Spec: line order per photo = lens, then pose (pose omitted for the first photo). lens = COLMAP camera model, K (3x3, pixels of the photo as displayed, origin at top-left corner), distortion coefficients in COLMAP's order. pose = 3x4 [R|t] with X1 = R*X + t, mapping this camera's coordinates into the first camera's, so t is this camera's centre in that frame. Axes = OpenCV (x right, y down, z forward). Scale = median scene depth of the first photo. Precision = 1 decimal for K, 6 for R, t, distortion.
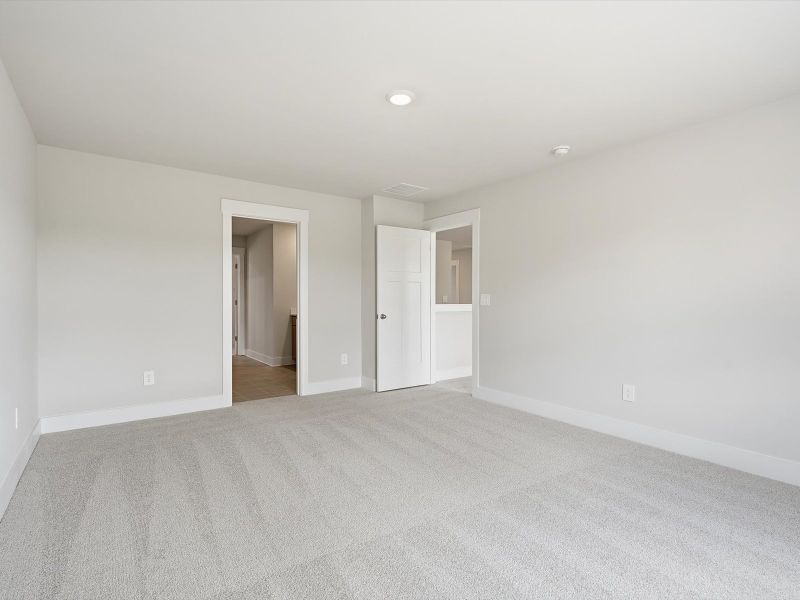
lens RADIAL K [[406.4, 0, 400.8], [0, 406.4, 301.2], [0, 0, 1]] dist [0.025092, 0.000626]
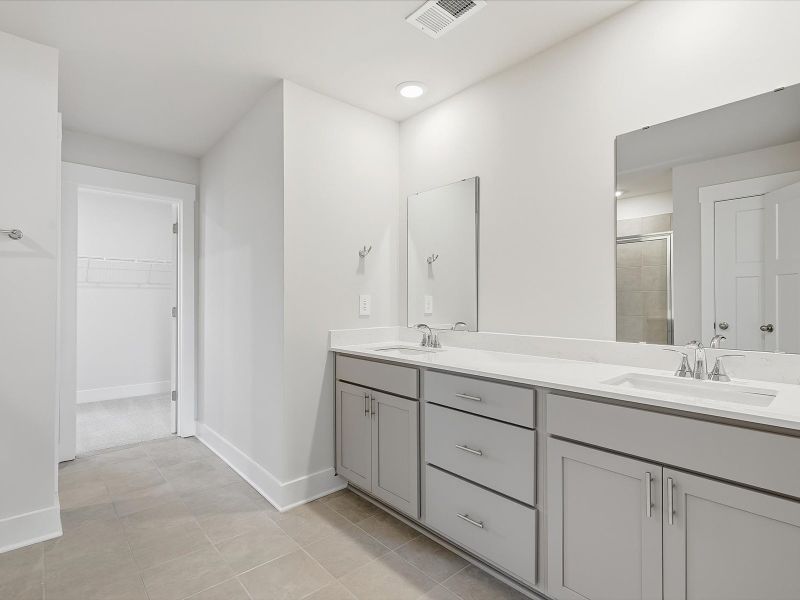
lens RADIAL K [[406.4, 0, 398.4], [0, 406.4, 298.4], [0, 0, 1]] dist [0.025092, 0.000626]
pose [[0.995963, -0.002257, 0.089740, -0.216565], [0.002696, 0.999985, -0.004776, -0.007219], [-0.089728, 0.004999, 0.995954, 0.574198]]
